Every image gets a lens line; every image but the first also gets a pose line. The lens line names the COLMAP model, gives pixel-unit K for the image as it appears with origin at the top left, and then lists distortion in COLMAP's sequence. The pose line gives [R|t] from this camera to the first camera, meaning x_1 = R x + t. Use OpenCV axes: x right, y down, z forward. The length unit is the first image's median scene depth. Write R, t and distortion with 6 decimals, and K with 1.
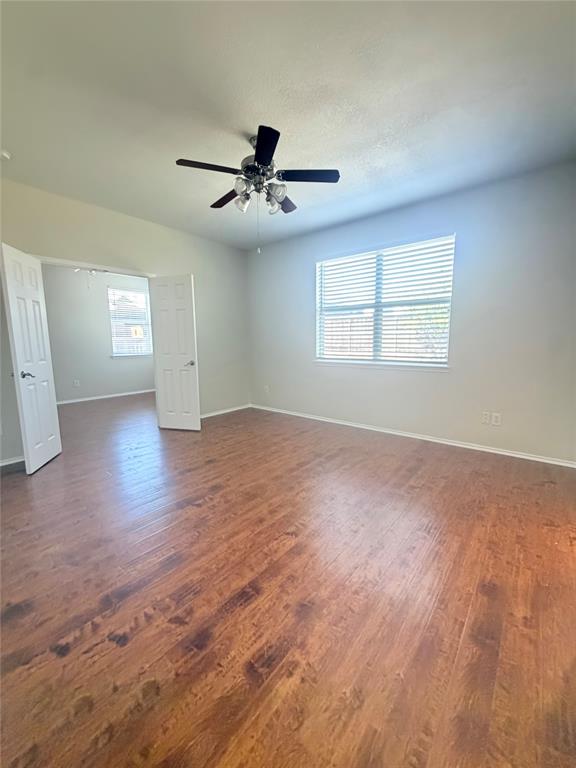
lens RADIAL K [[308.2, 0, 288.4], [0, 308.2, 378.3], [0, 0, 1]] dist [0.001289, 0.000185]
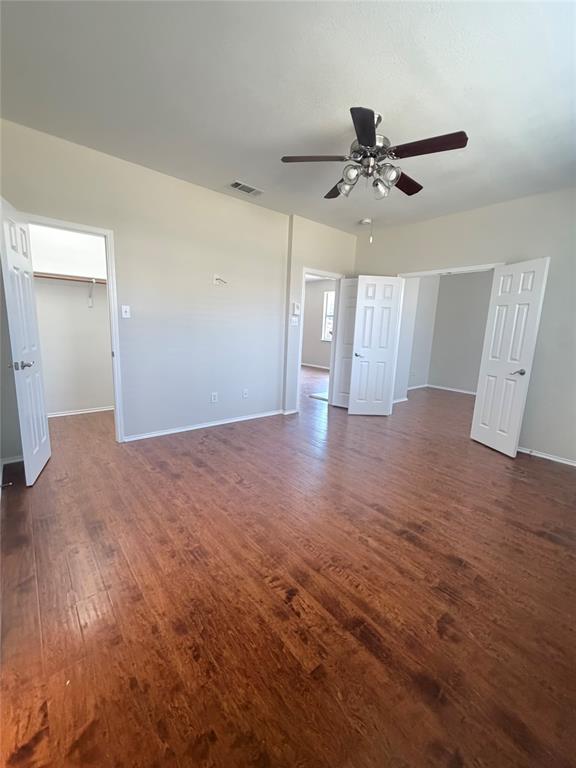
lens RADIAL K [[312.6, 0, 287.1], [0, 312.6, 381.9], [0, 0, 1]] dist [0.000299, 0.000331]
pose [[-0.175999, 0.173330, -0.969010, 1.052146], [-0.162060, 0.965843, 0.202198, -0.185188], [0.970959, 0.192624, -0.141898, 1.139920]]
